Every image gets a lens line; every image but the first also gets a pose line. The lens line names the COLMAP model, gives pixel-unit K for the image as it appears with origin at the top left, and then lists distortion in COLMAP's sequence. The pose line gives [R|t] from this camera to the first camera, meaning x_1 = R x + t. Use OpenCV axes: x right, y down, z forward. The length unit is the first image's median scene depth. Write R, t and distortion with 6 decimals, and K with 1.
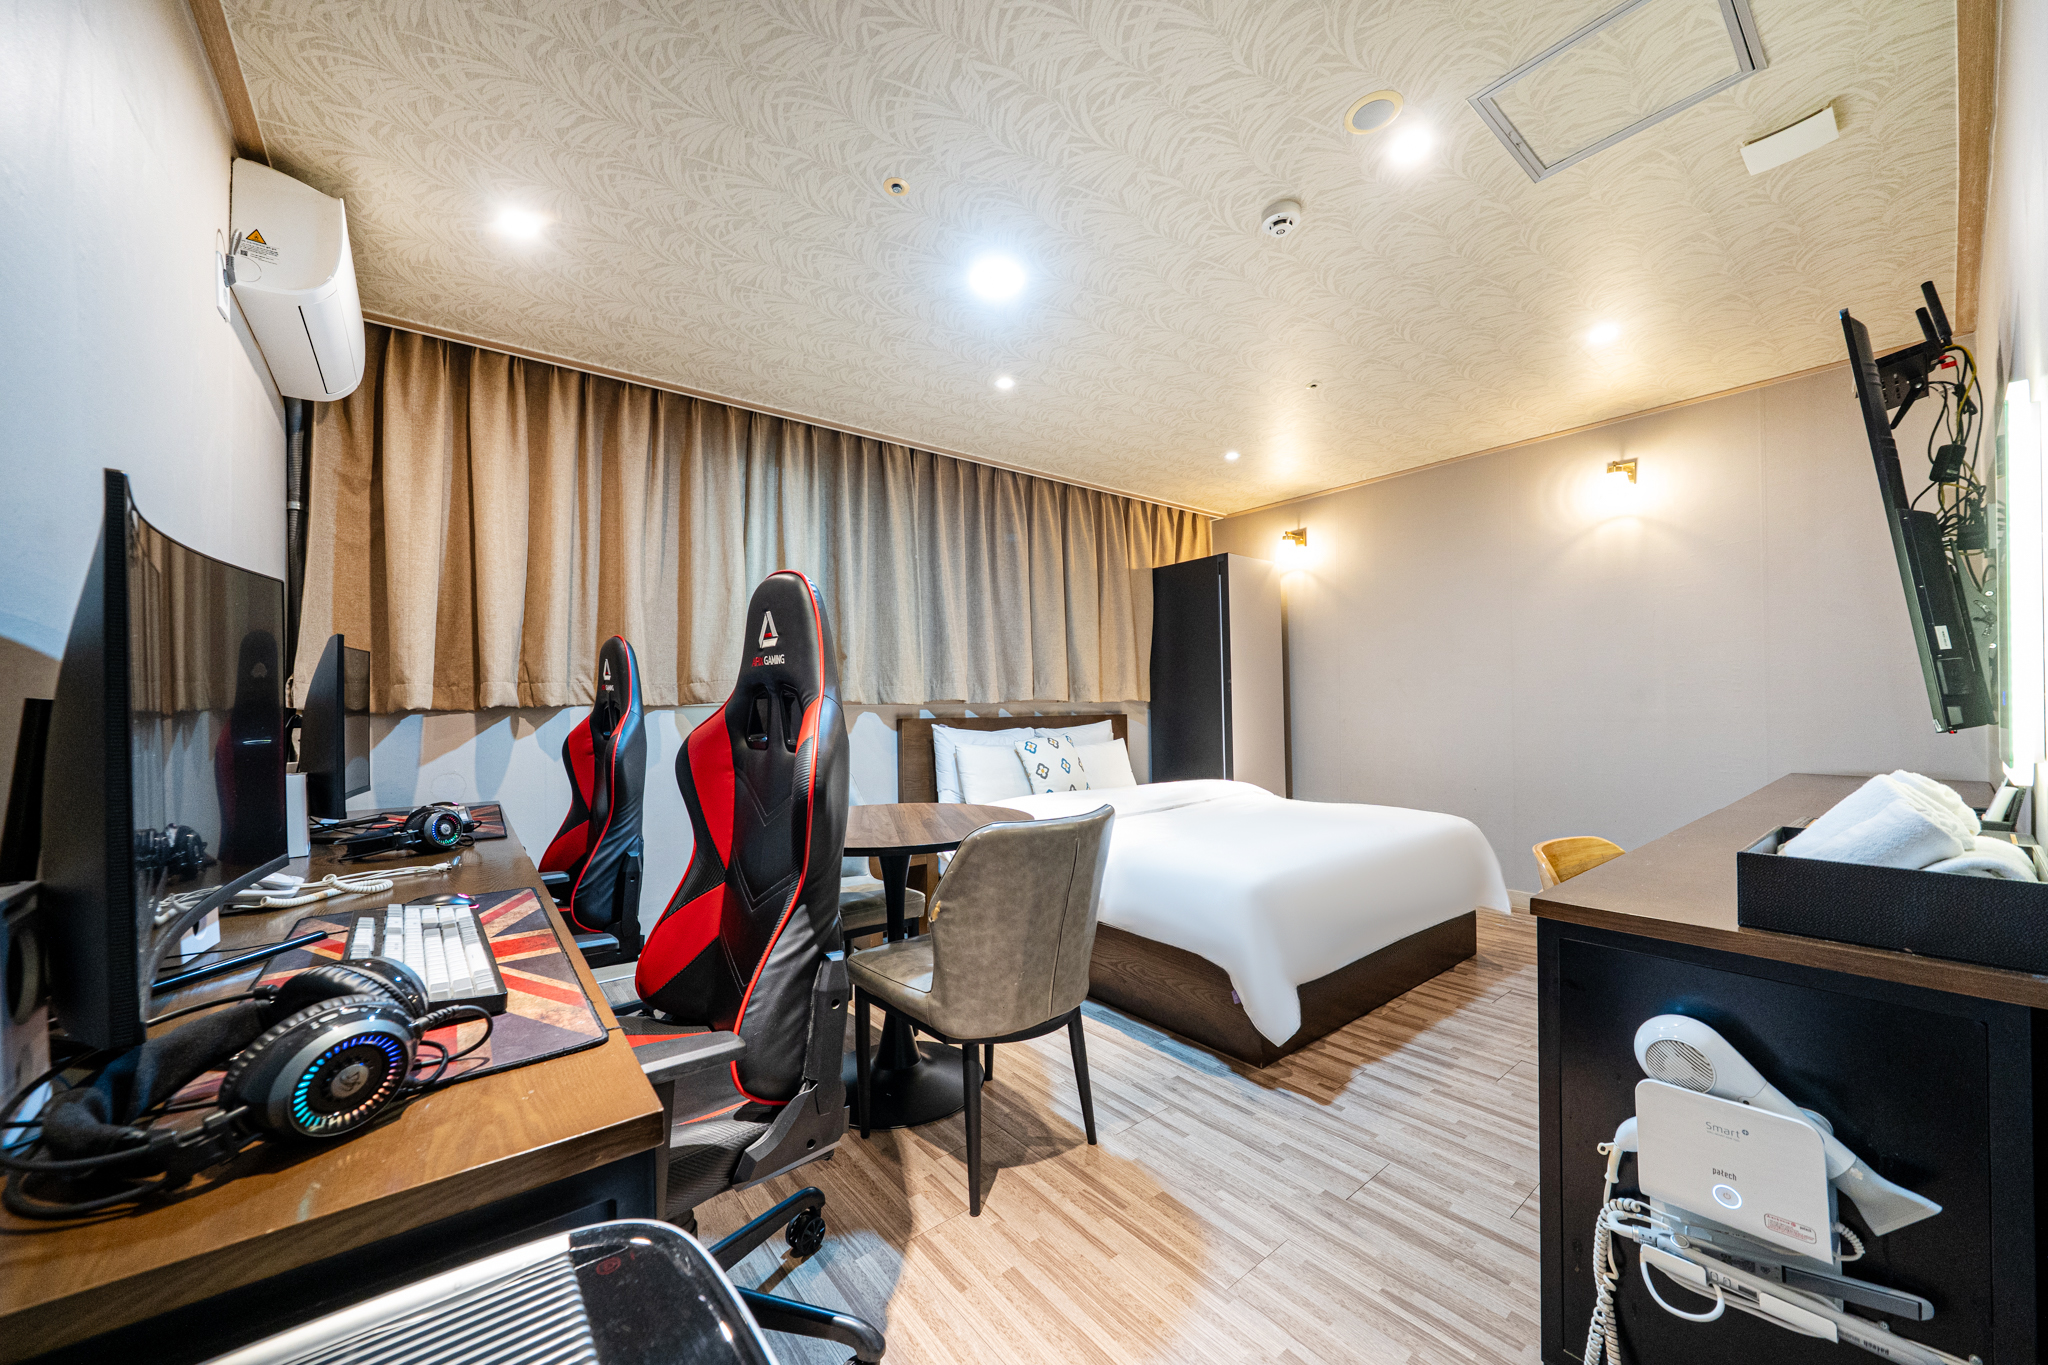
lens RADIAL K [[747.8, 0, 1026.7], [0, 747.8, 693.3], [0, 0, 1]] dist [0.000111, -0.000038]
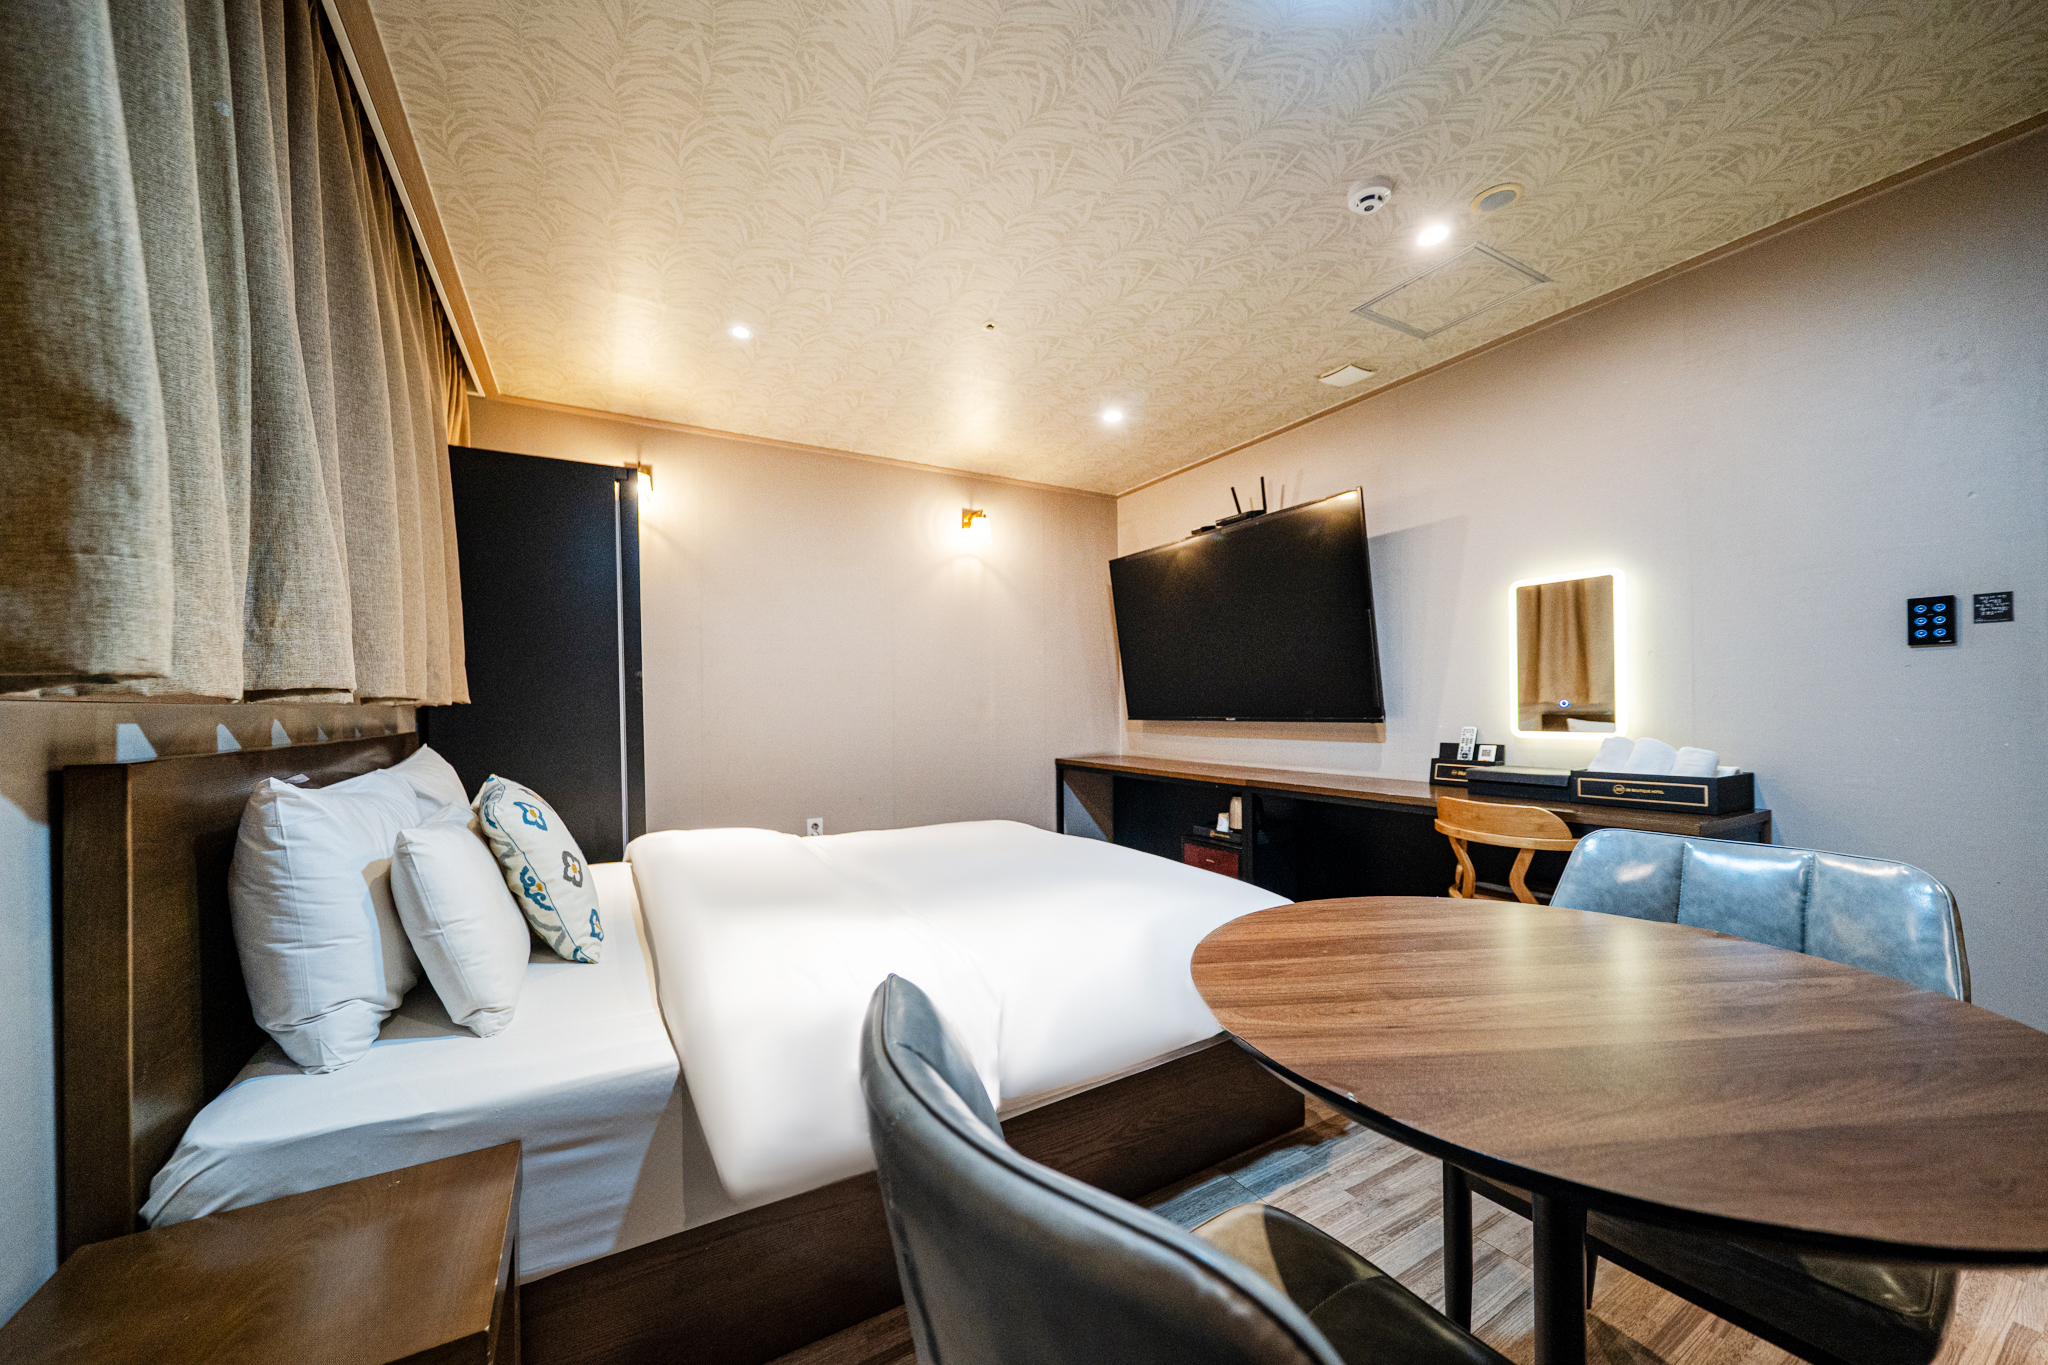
lens RADIAL K [[747.8, 0, 1028.7], [0, 747.8, 687.5], [0, 0, 1]] dist [0.000111, -0.000038]
pose [[0.146374, 0.036686, 0.988549, -0.379340], [-0.006624, 0.999326, -0.036105, 0.019498], [-0.989207, -0.001263, 0.146518, 0.746324]]
